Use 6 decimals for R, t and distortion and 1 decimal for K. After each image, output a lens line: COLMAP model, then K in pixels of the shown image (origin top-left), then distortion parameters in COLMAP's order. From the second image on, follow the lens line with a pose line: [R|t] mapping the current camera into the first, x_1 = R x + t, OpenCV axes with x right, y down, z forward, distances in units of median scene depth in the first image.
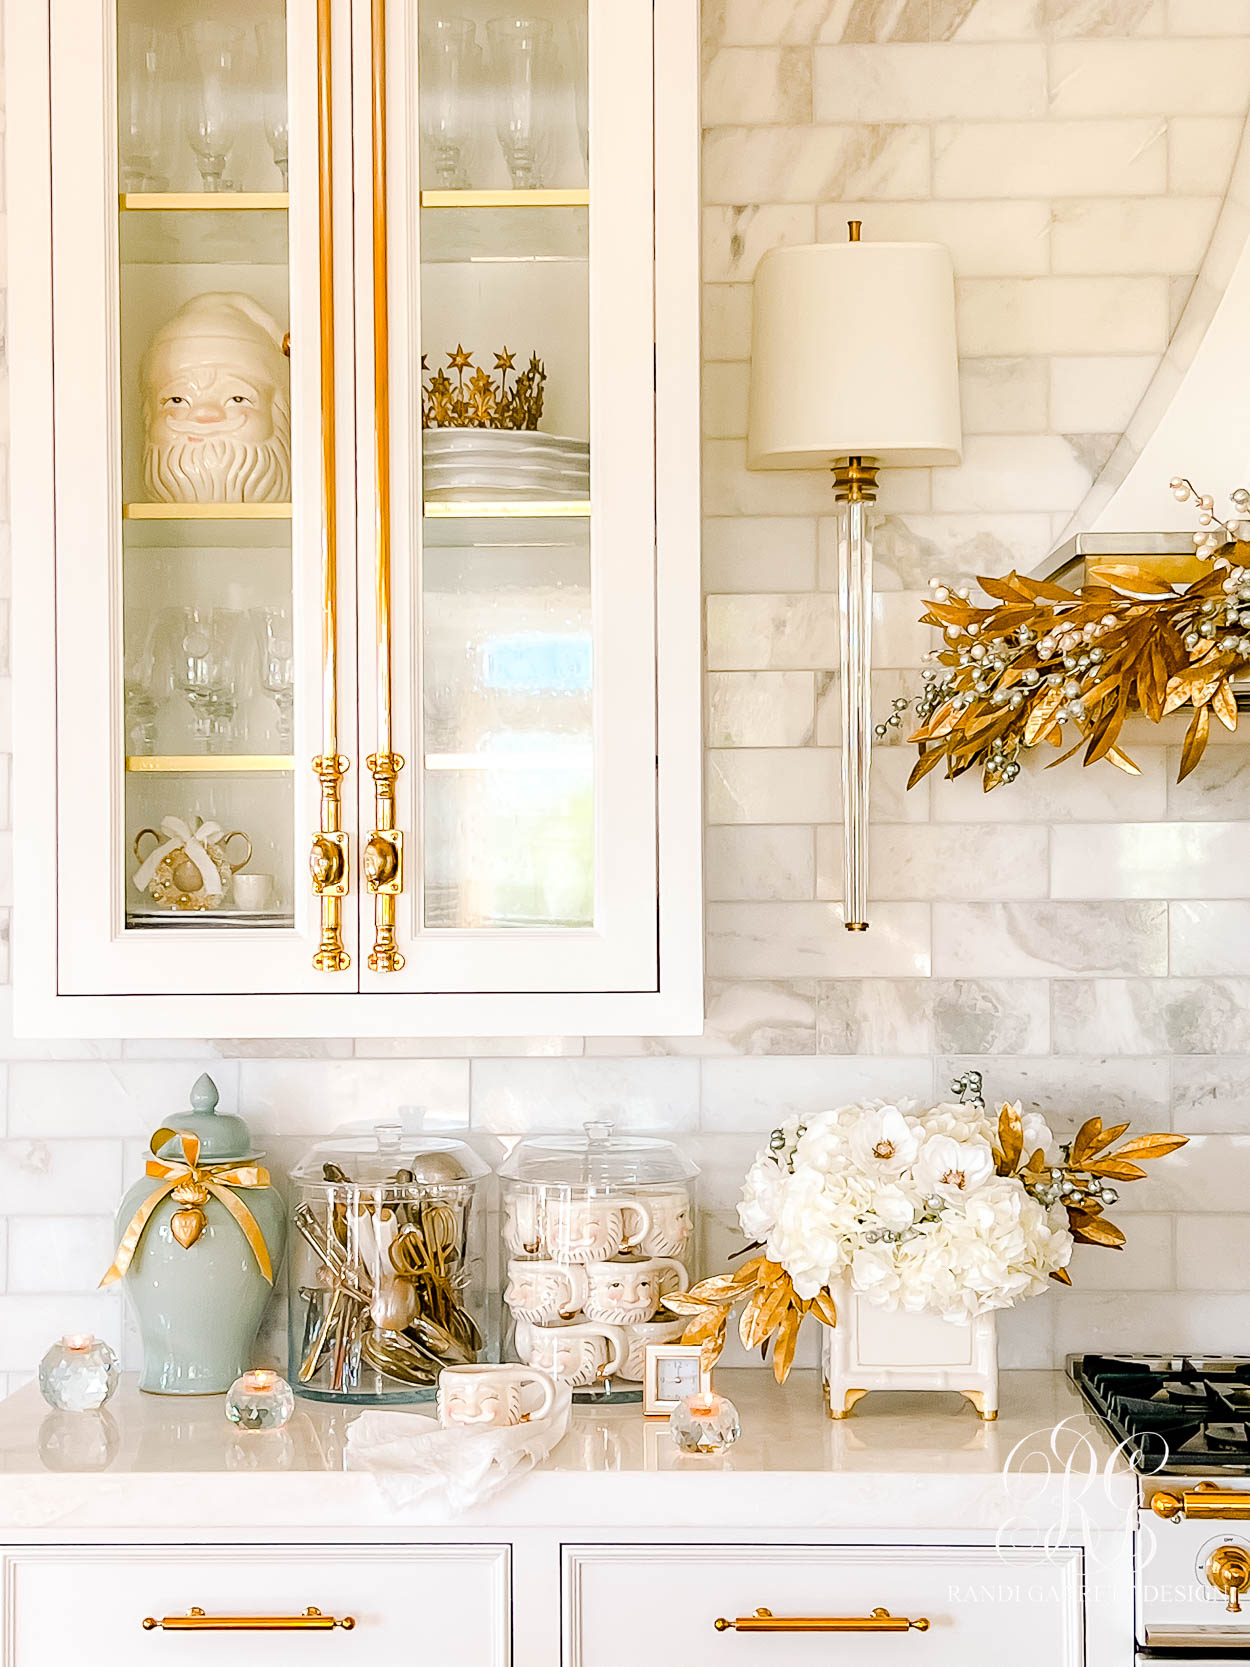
lens RADIAL K [[2876.4, 0, 619.0], [0, 2876.4, 836.3], [0, 0, 1]] dist [0.120144, 0.000000]
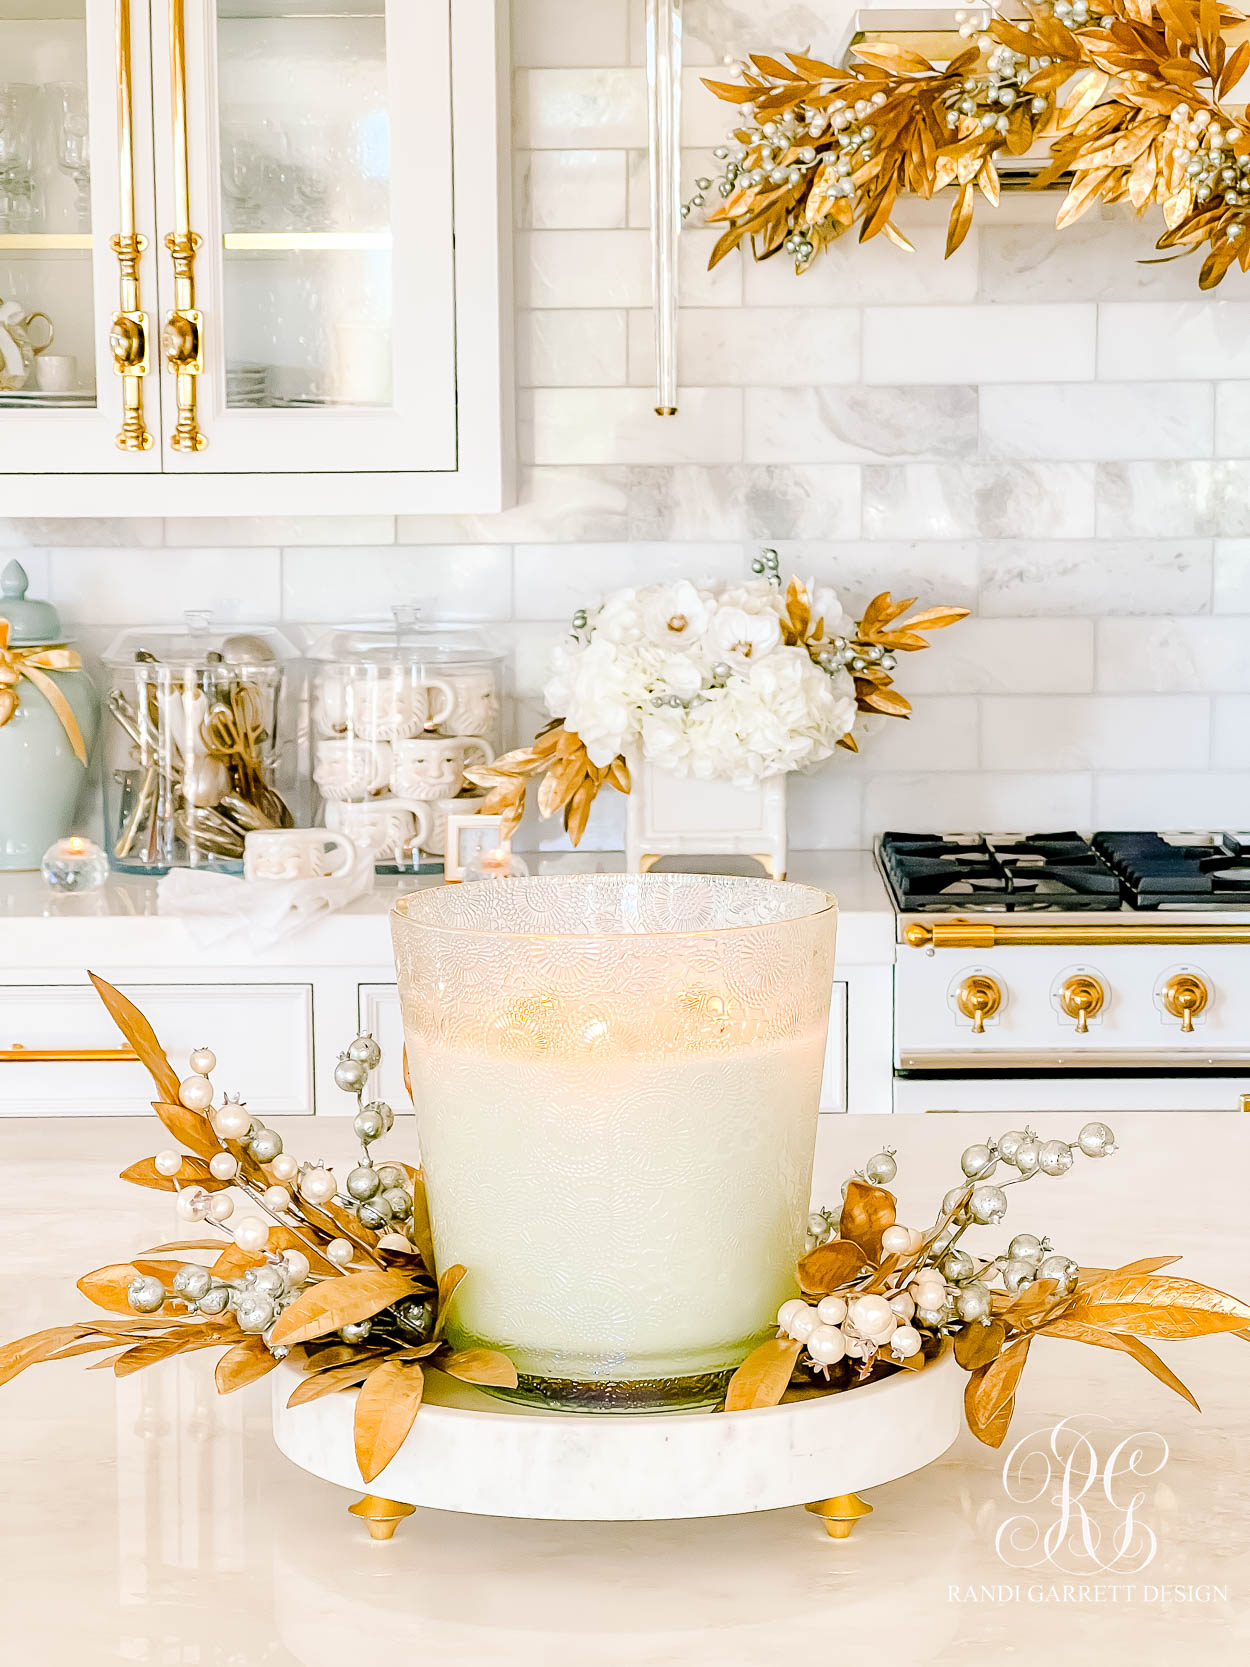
lens RADIAL K [[3727.1, 0, 633.1], [0, 3727.1, 827.2], [0, 0, 1]] dist [0.132468, 0.000000]
pose [[0.999885, -0.004022, 0.014612, 0.054102], [0.002250, 0.992847, 0.119369, 0.020947], [-0.014987, -0.119322, 0.992742, -0.316373]]
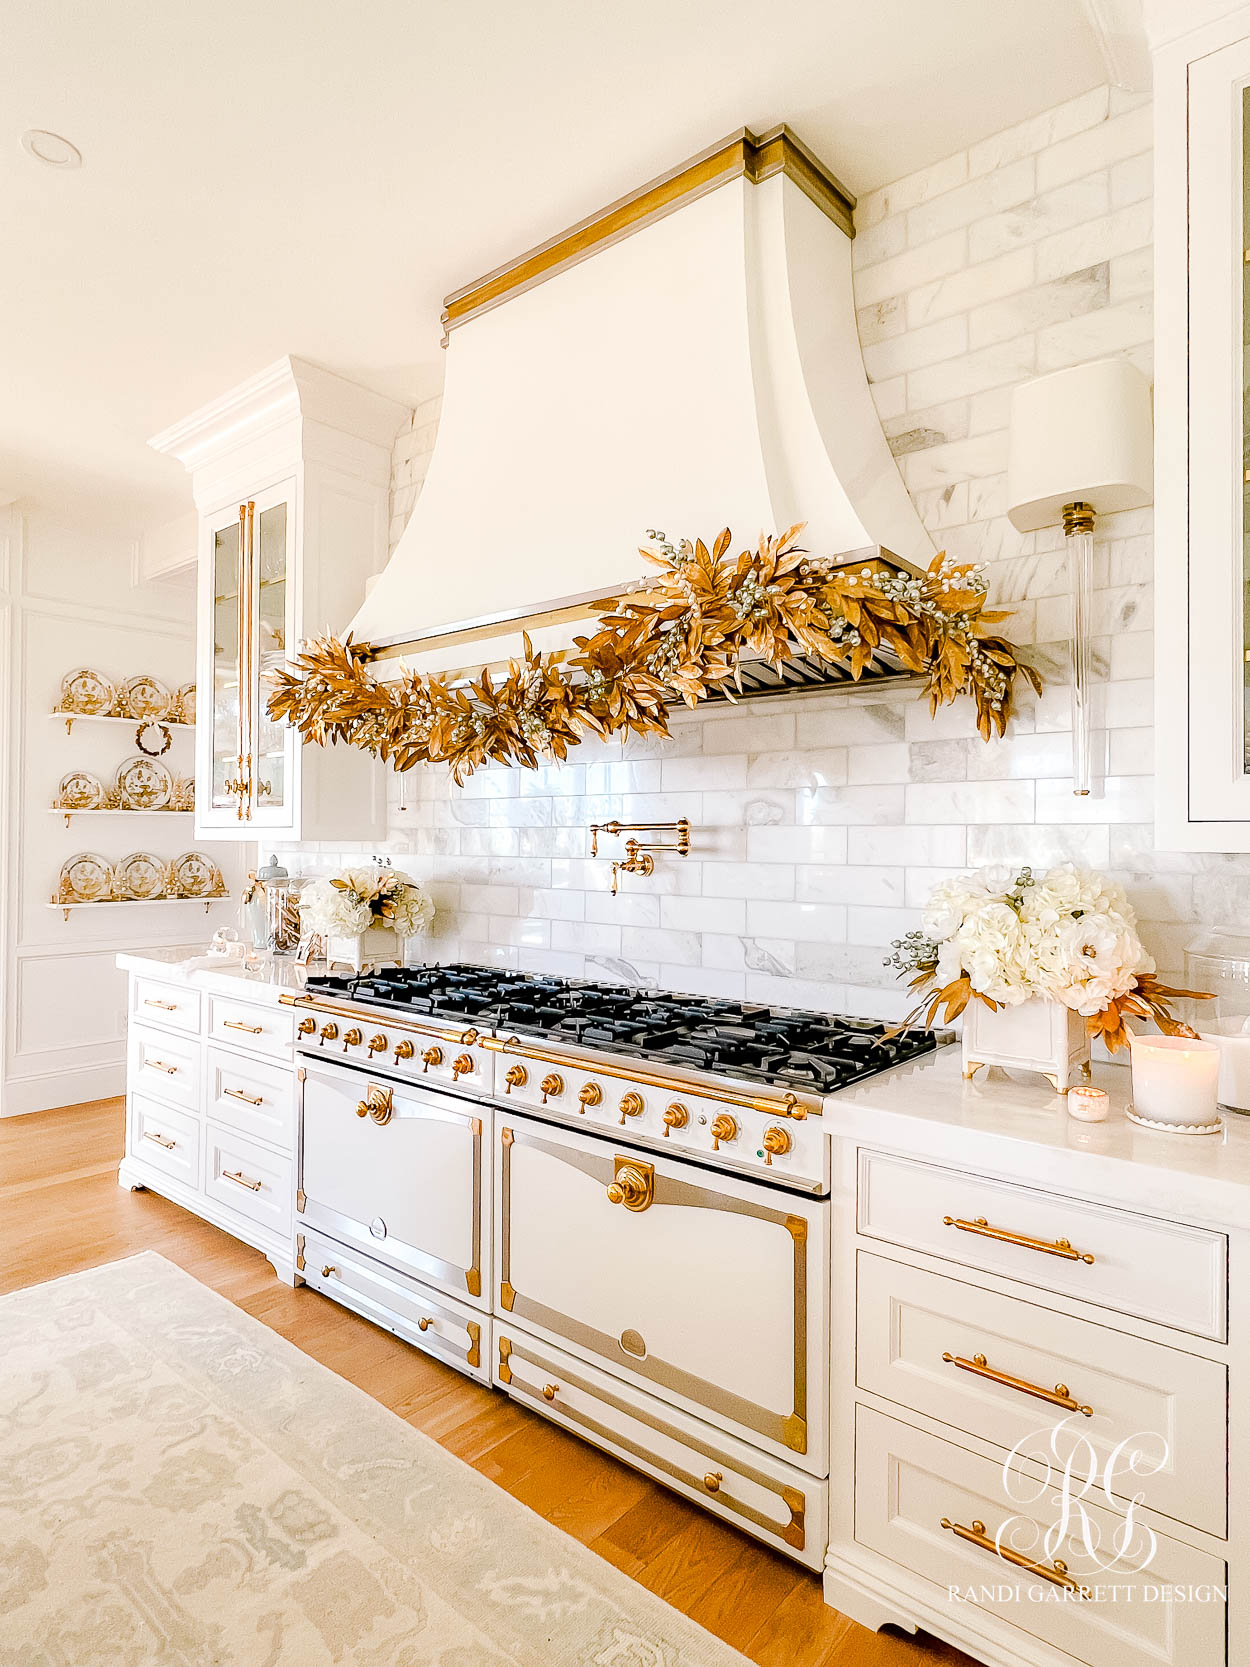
lens RADIAL K [[920.9, 0, 629.4], [0, 920.9, 829.0], [0, 0, 1]] dist [-0.005752, 0.002371]
pose [[0.788863, 0.003687, -0.614558, 0.870063], [-0.004865, 0.999988, -0.000246, 0.052918], [0.614550, 0.003184, 0.788871, 0.427124]]
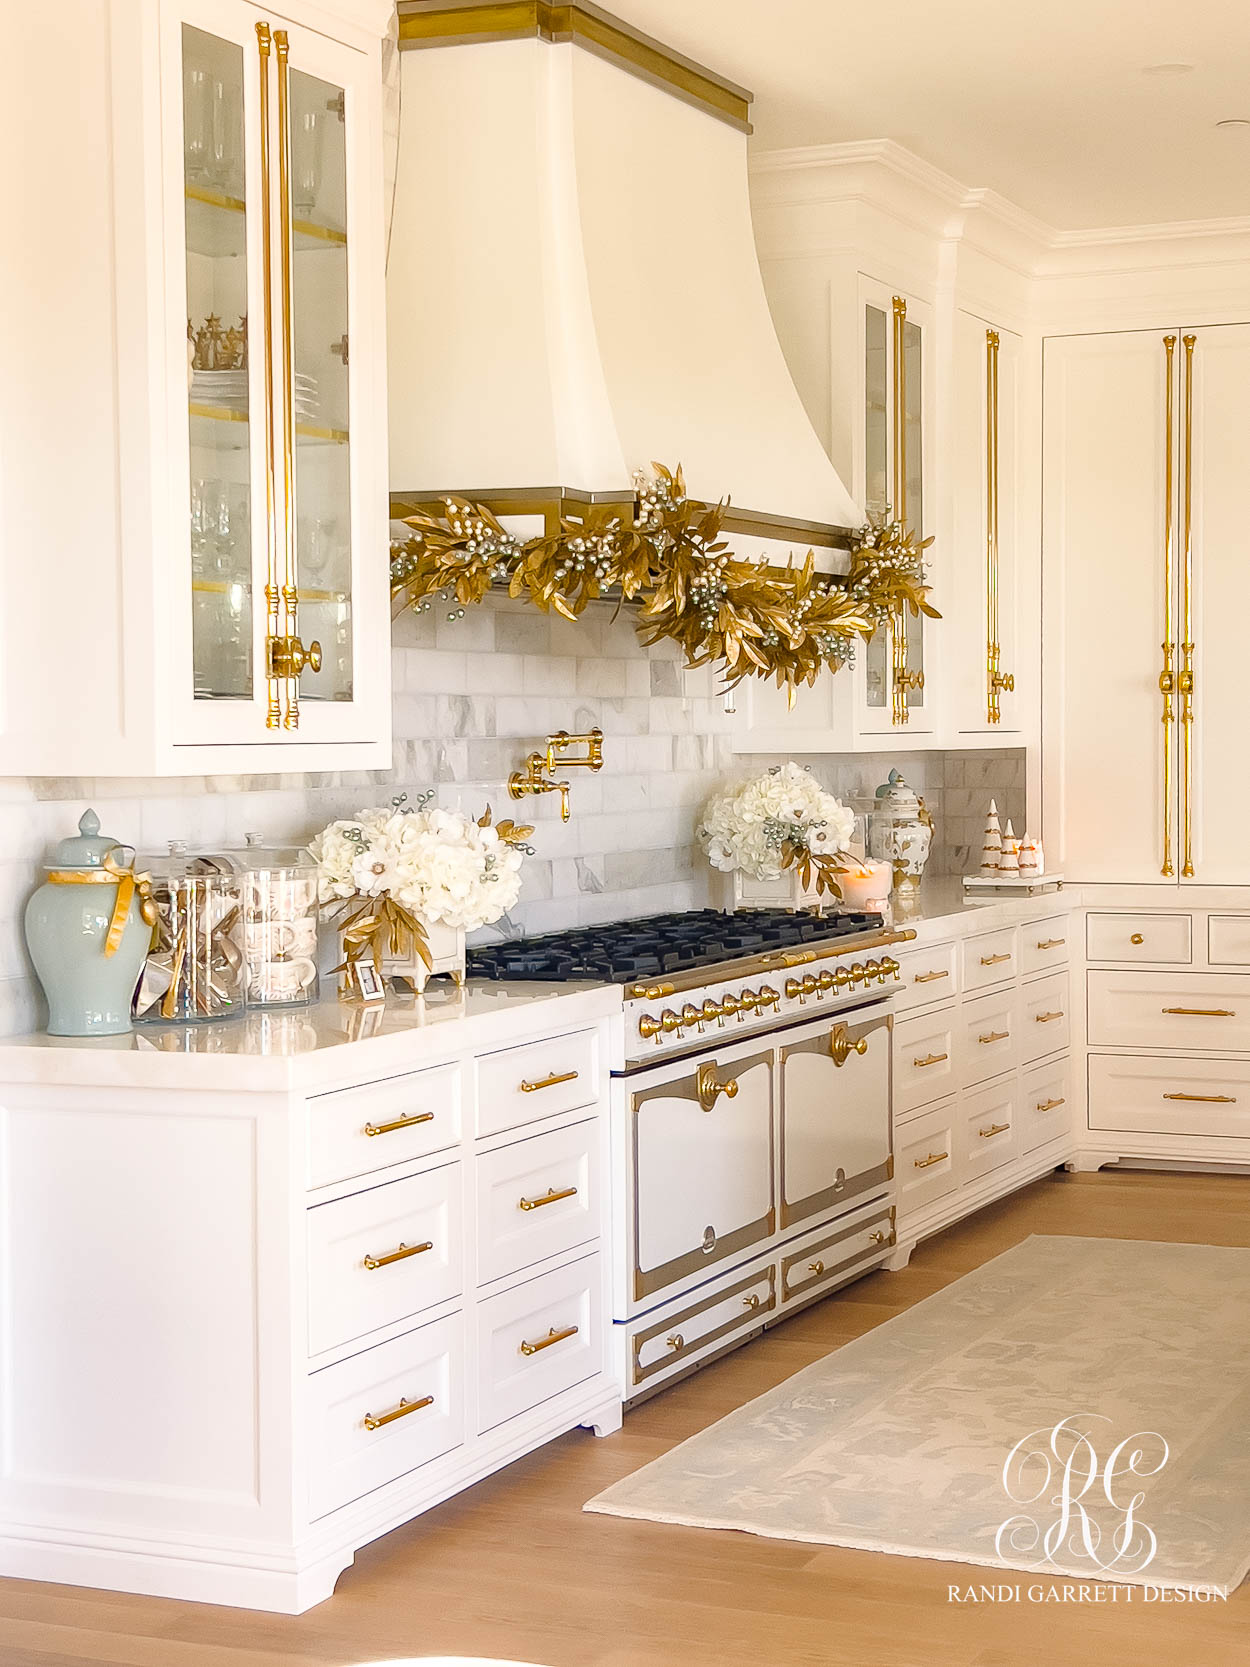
lens RADIAL K [[2876.4, 0, 622.6], [0, 2876.4, 847.1], [0, 0, 1]] dist [0.120144, 0.000000]
pose [[0.371499, -0.037476, 0.927677, -1.389735], [-0.003136, 0.999129, 0.041618, 0.043674], [-0.928428, -0.018370, 0.371058, 0.257824]]
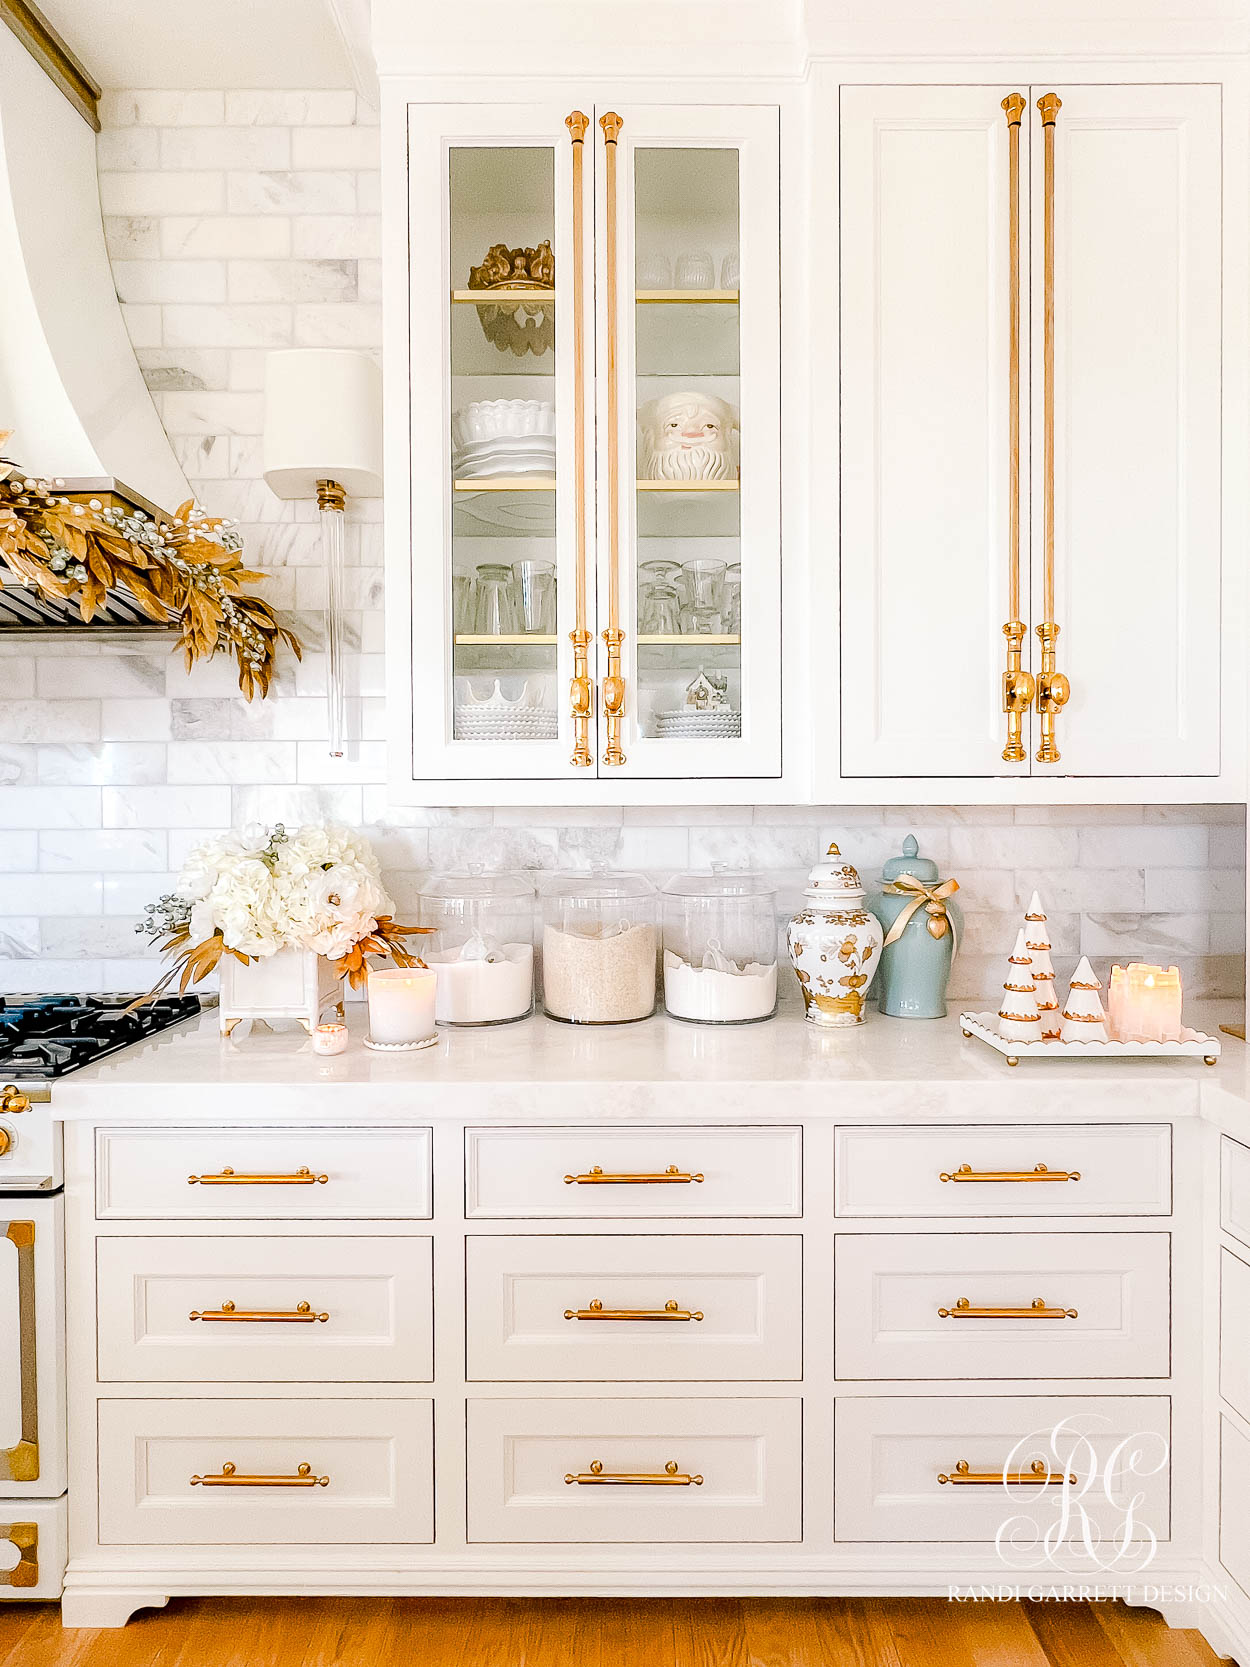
lens RADIAL K [[920.9, 0, 623.3], [0, 920.9, 827.9], [0, 0, 1]] dist [-0.005752, 0.002371]
pose [[0.999475, -0.000100, 0.032385, 0.909829], [-0.000714, 0.999684, 0.025144, 0.061718], [-0.032377, -0.025154, 0.999159, 0.430888]]
